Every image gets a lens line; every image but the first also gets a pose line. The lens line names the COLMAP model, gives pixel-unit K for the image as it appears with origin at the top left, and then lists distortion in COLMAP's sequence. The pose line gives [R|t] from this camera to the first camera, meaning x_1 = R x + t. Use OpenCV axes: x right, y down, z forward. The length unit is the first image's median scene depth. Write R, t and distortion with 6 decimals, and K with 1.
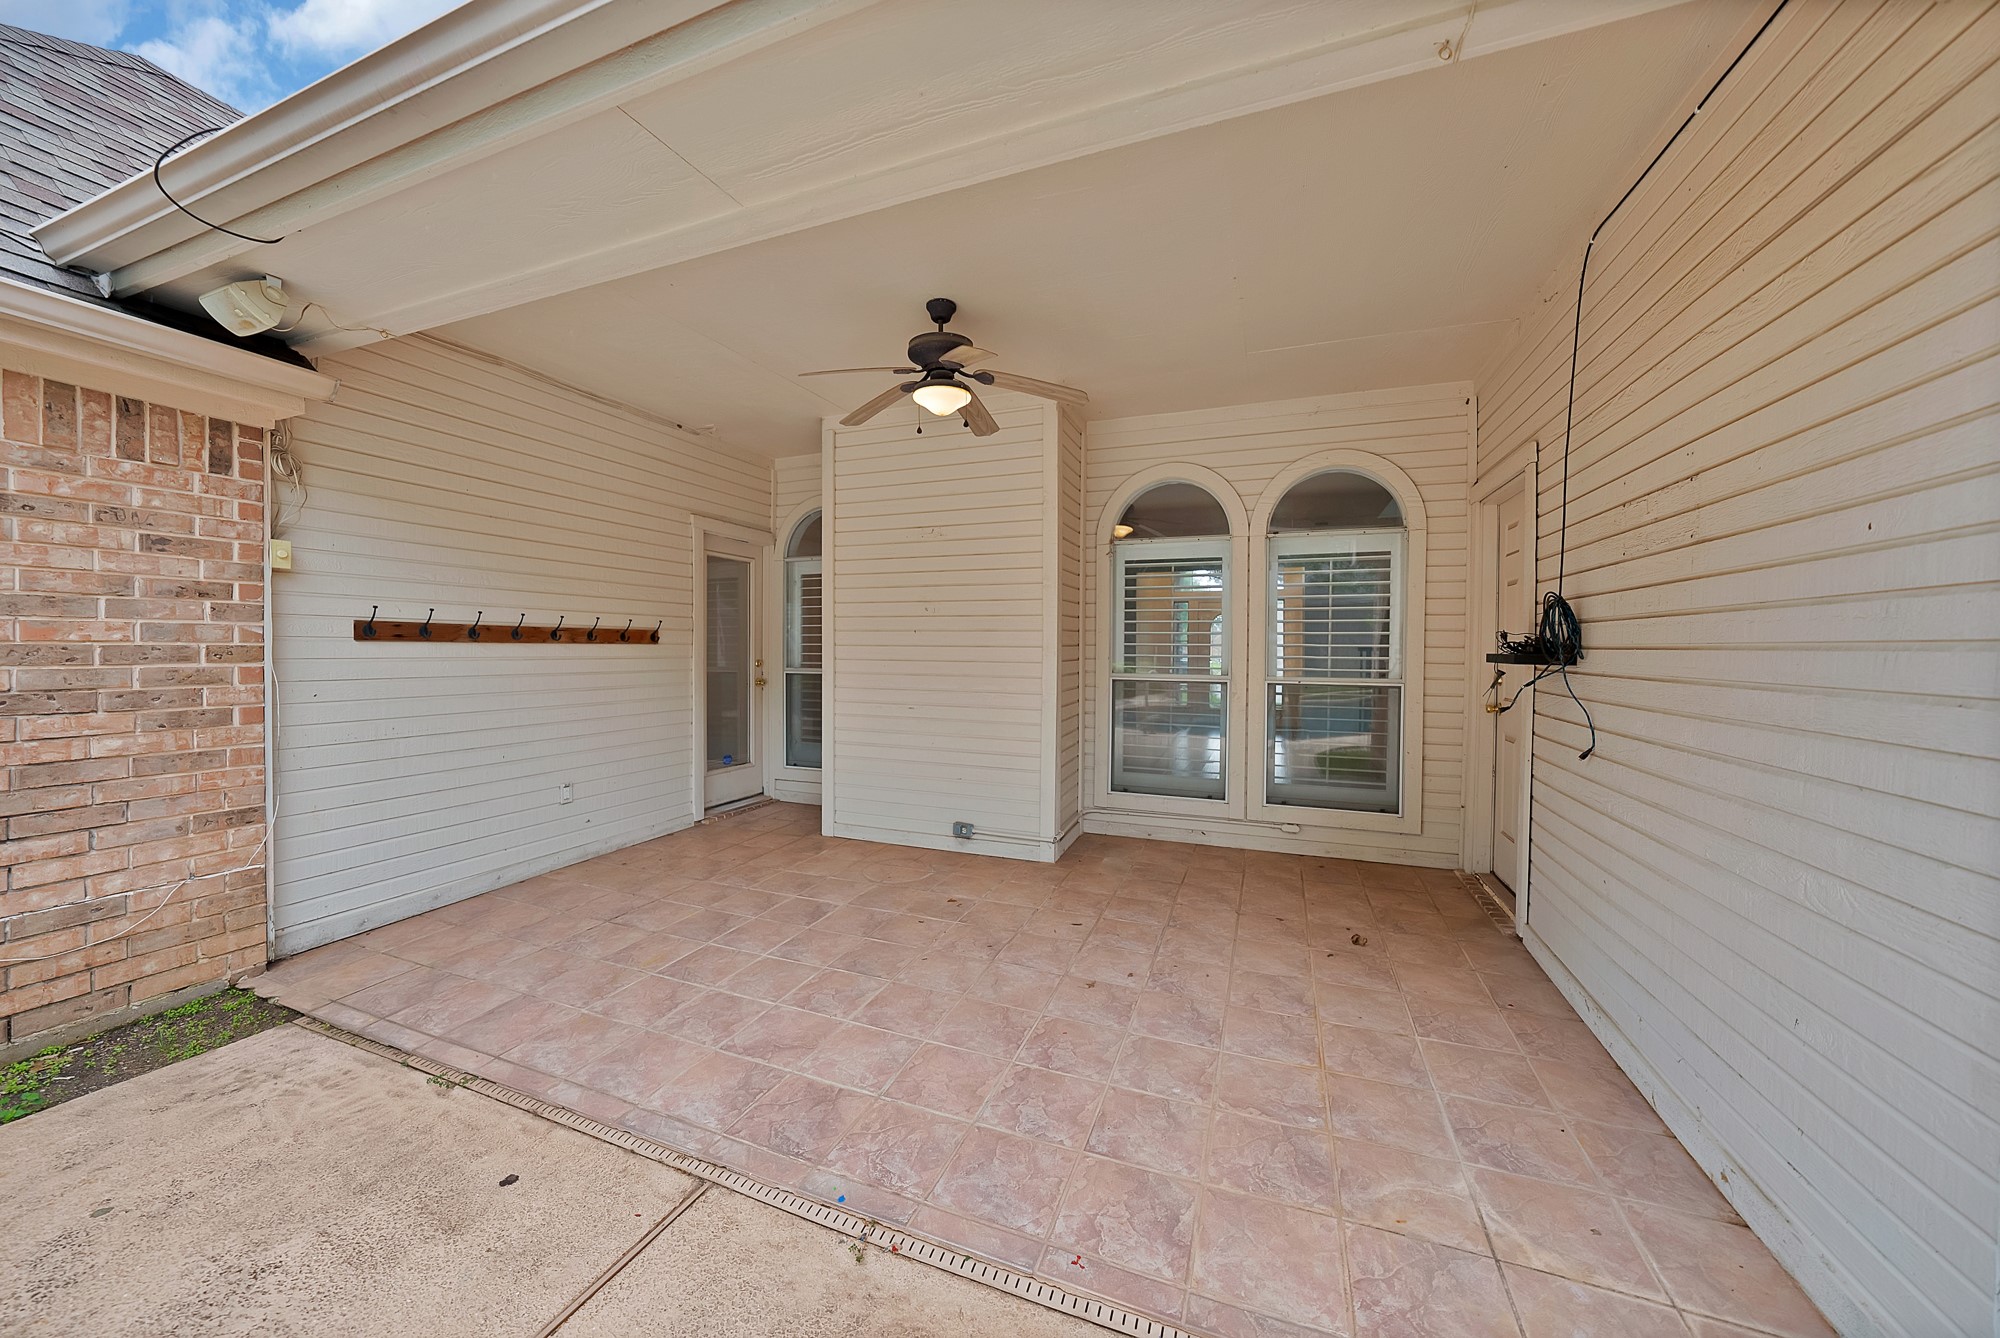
lens RADIAL K [[722.2, 0, 1000.2], [0, 722.2, 655.0], [0, 0, 1]] dist [-0.024191, 0.006137]
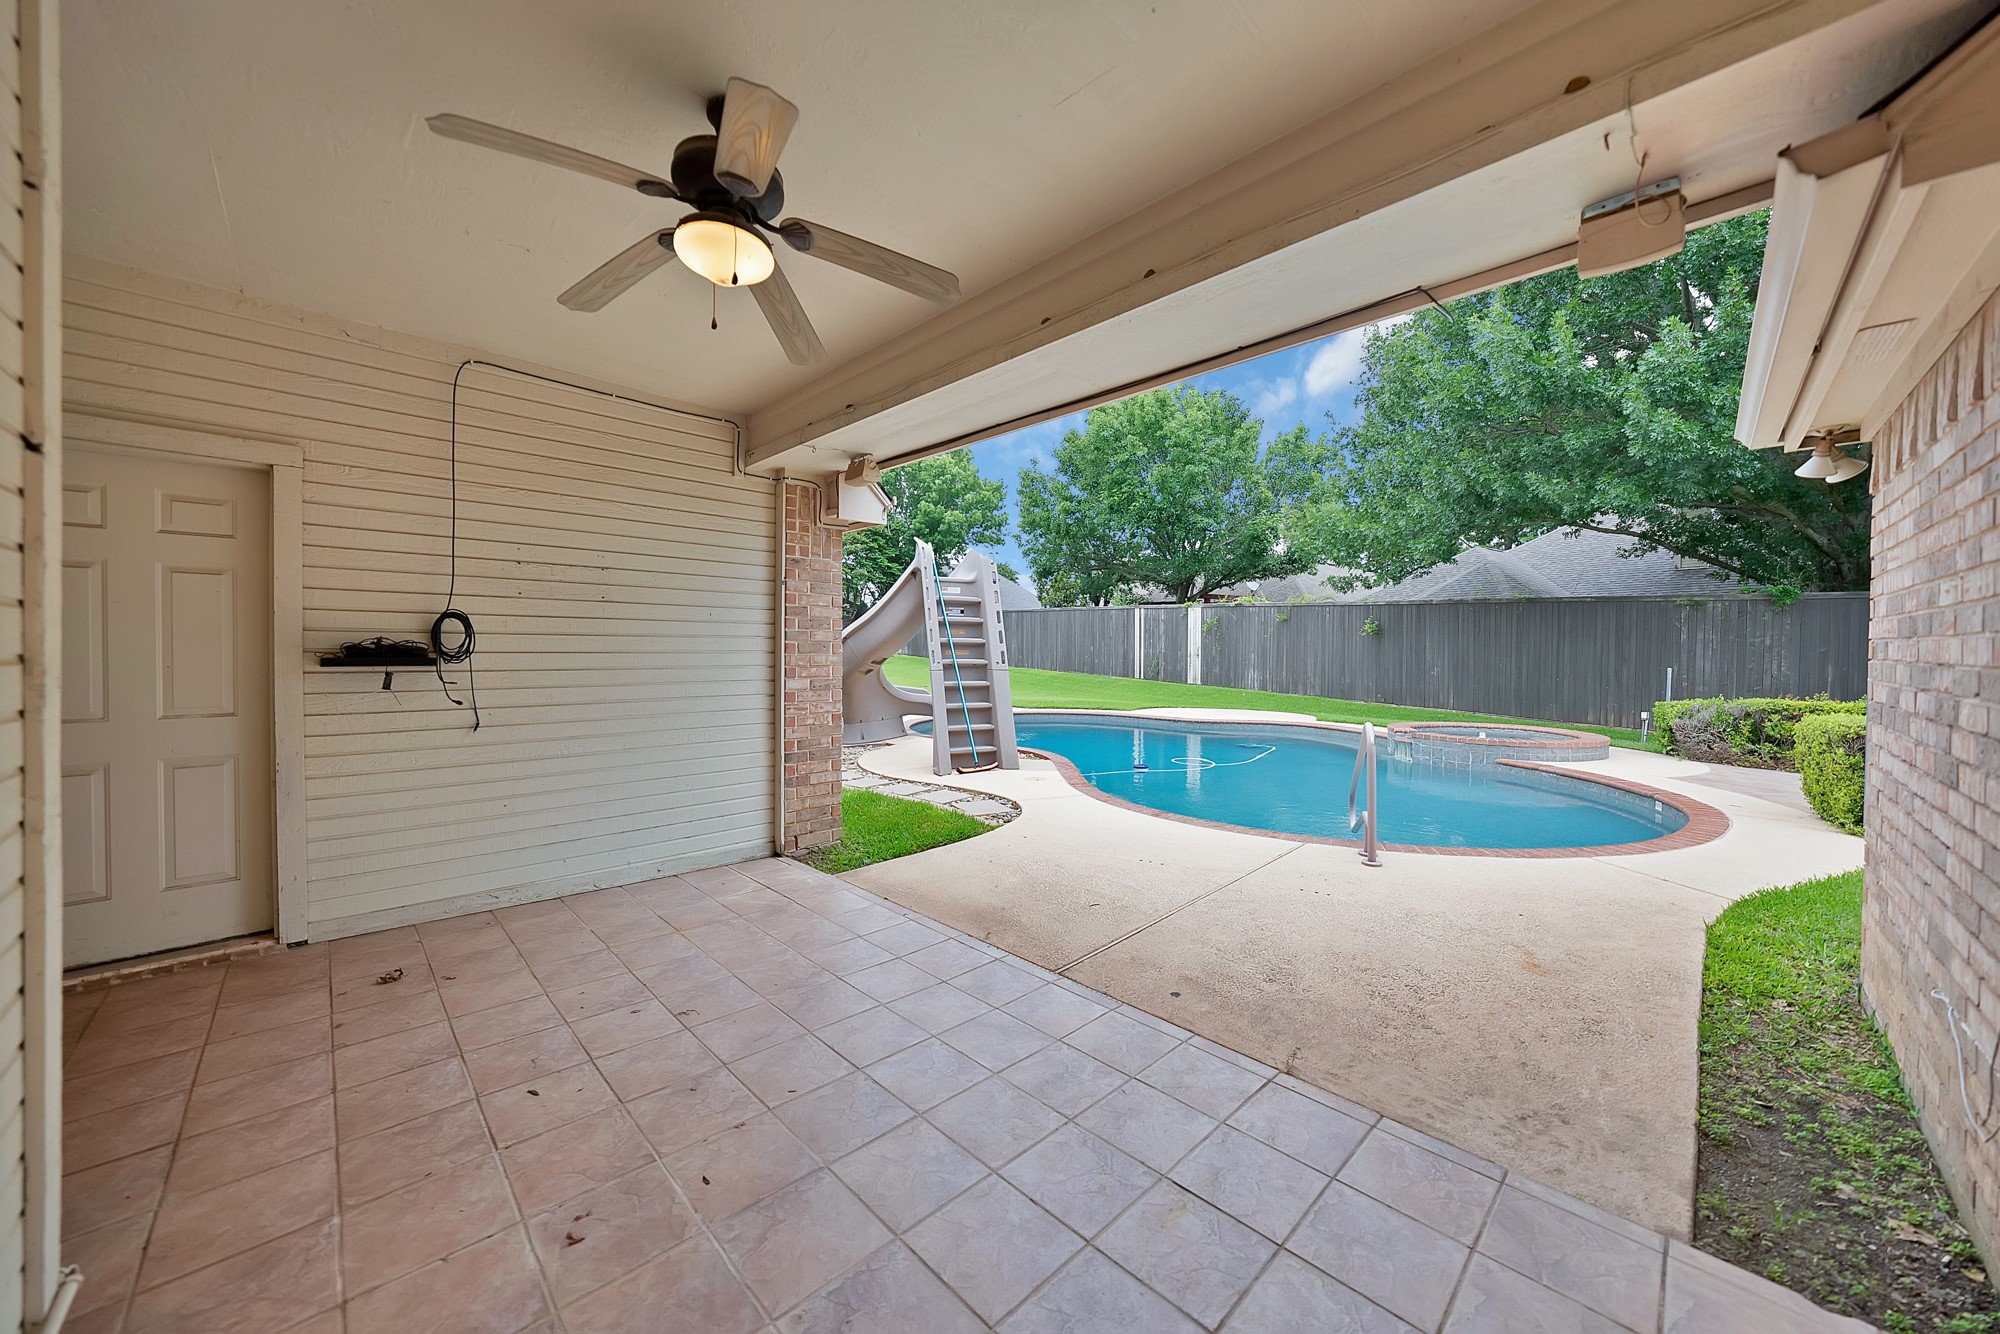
lens RADIAL K [[722.2, 0, 1000.2], [0, 722.2, 653.0], [0, 0, 1]] dist [-0.024191, 0.006137]
pose [[-0.916995, -0.010550, 0.398760, -0.612118], [-0.005744, 0.999896, 0.013247, -0.028932], [-0.398858, 0.009857, -0.916960, 1.664912]]
